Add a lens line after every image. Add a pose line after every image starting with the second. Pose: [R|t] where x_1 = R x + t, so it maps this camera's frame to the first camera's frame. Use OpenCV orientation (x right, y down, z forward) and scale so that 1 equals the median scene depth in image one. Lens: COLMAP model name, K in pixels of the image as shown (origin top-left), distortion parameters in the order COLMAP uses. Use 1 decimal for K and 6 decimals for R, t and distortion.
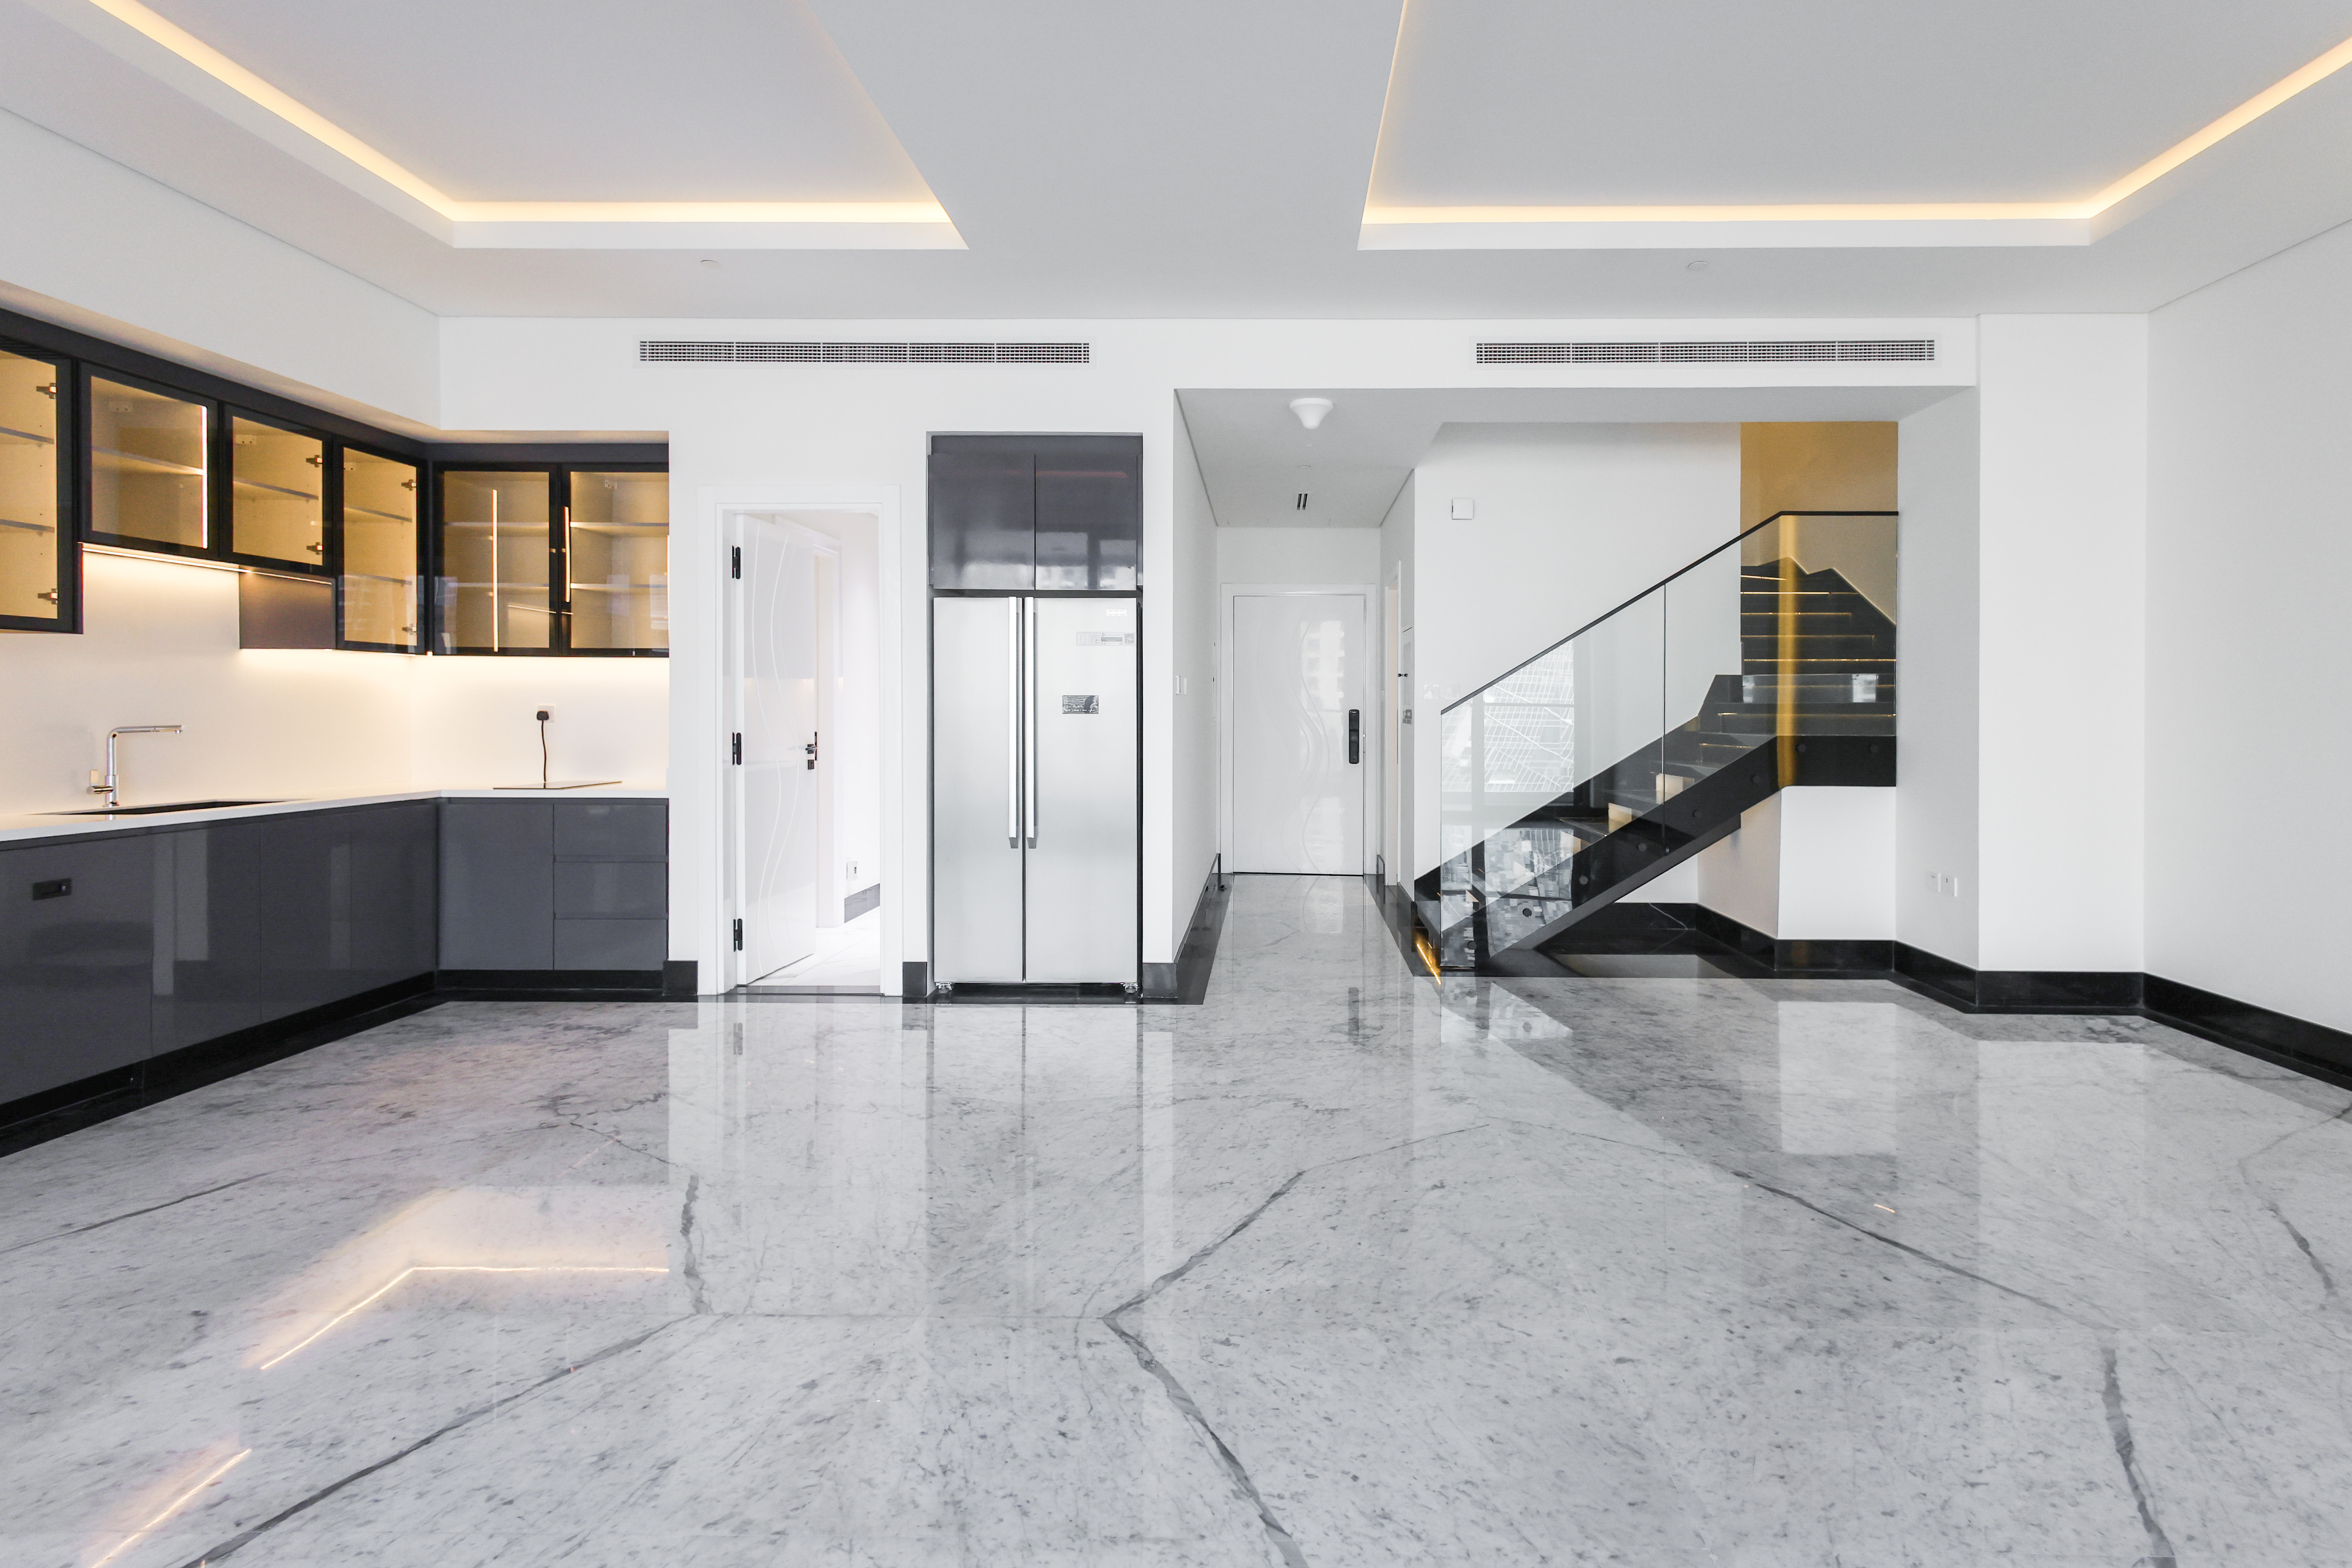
lens RADIAL K [[1126.3, 0, 1254.3], [0, 1126.3, 708.2], [0, 0, 1]] dist [0.004949, 0.001262]
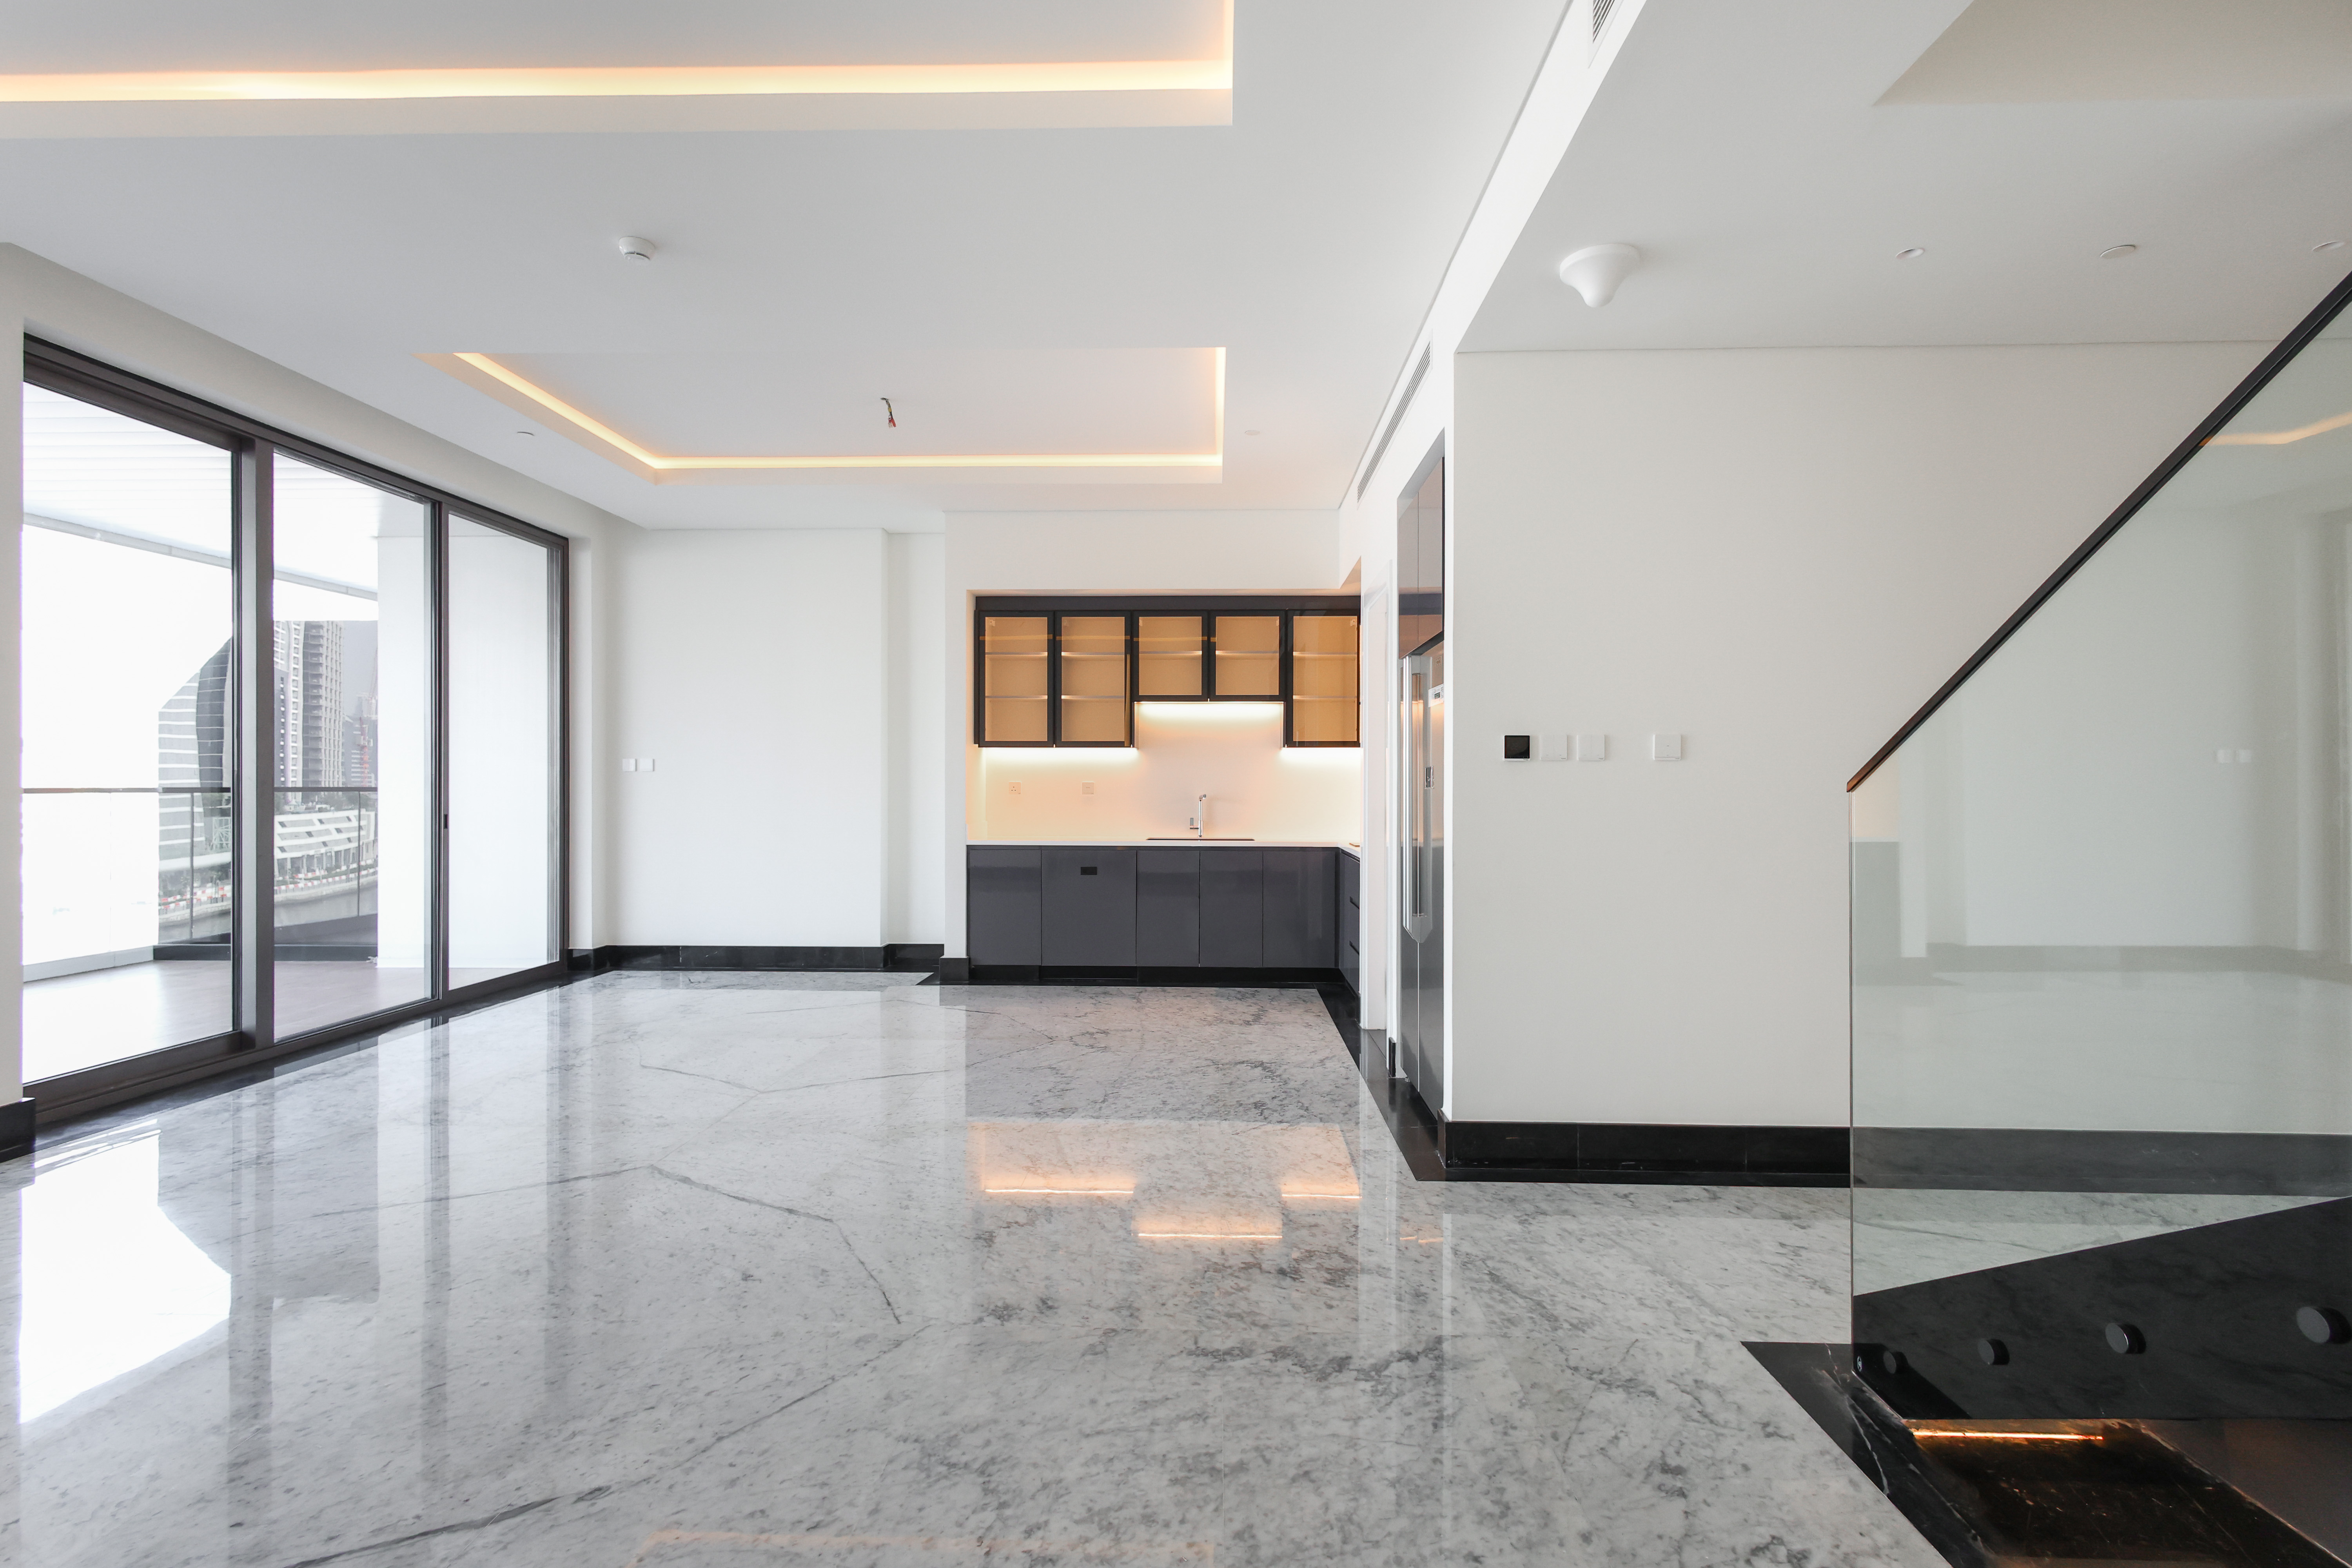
lens RADIAL K [[1080.8, 0, 1176.0], [0, 1080.8, 784.0], [0, 0, 1]] dist [0.011224, -0.000678]
pose [[-0.018475, -0.005463, -0.999814, 0.650241], [-0.000366, 0.999985, -0.005457, 0.006239], [0.999829, 0.000265, -0.018476, 0.831678]]
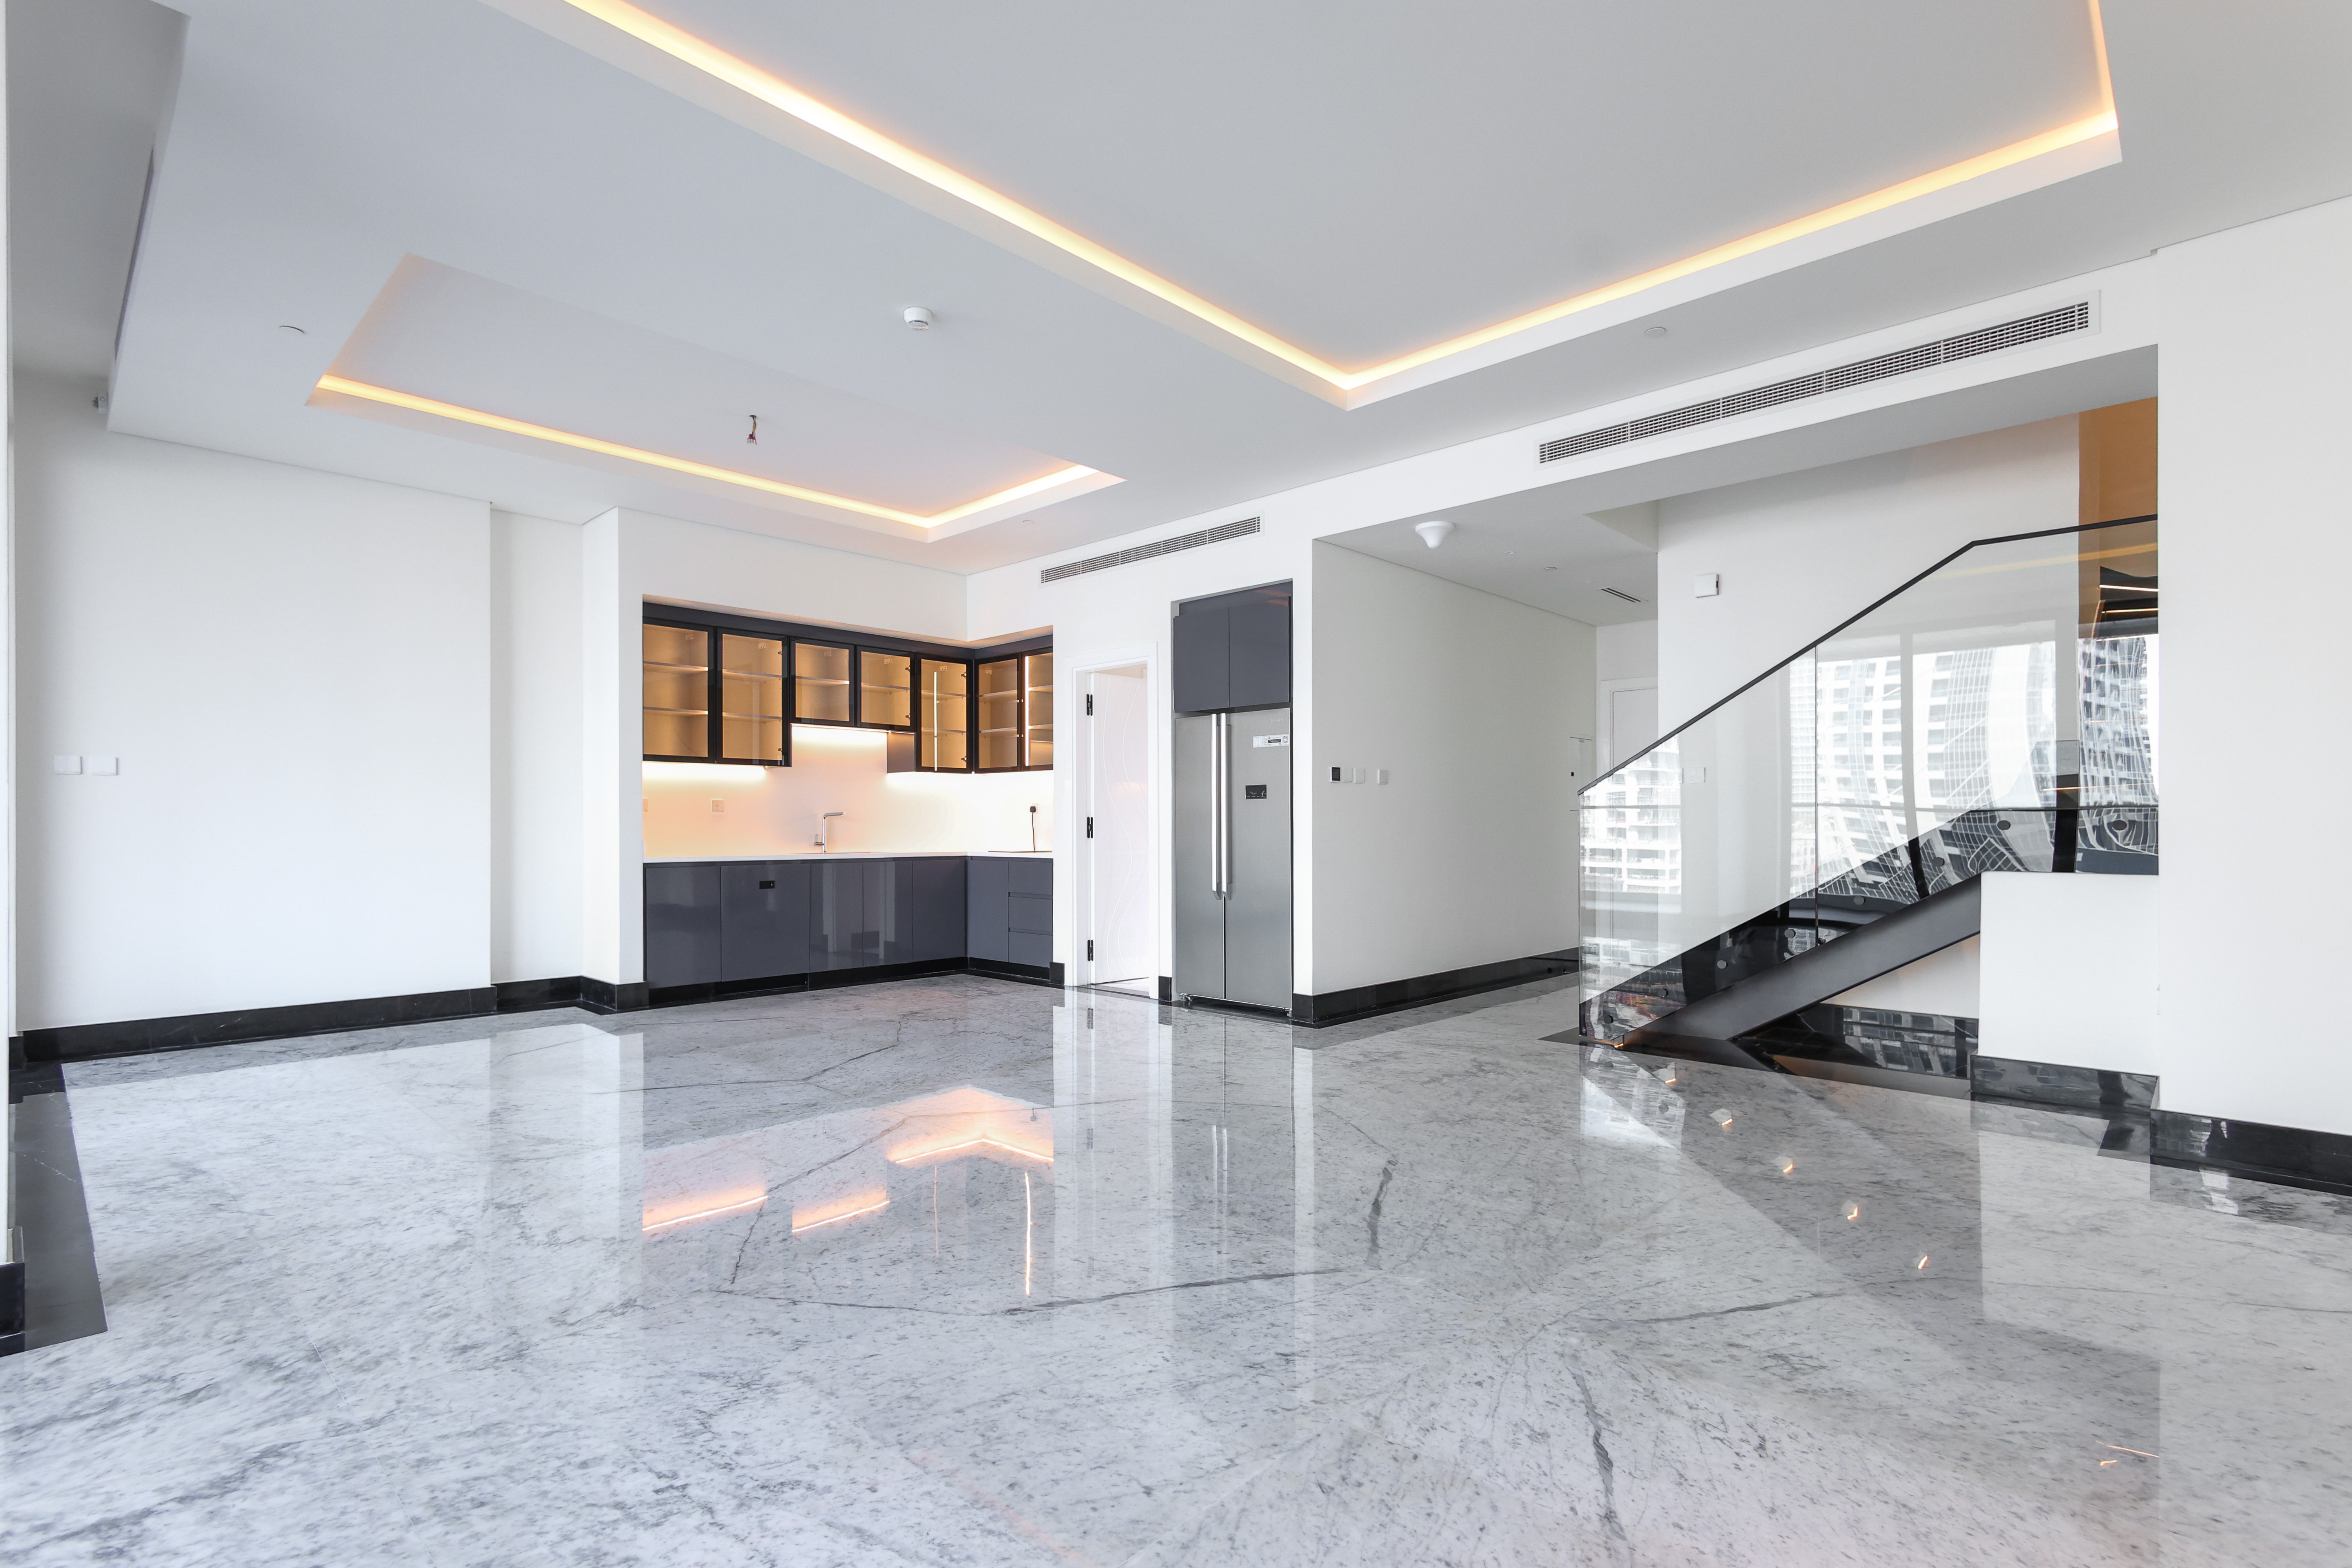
lens RADIAL K [[1096.7, 0, 1175.0], [0, 1096.7, 816.8], [0, 0, 1]] dist [0.003974, 0.000348]
pose [[0.729491, -0.010868, -0.683904, 0.652239], [0.005573, 0.999935, -0.009946, 0.038040], [0.683968, 0.003444, 0.729504, 0.002755]]
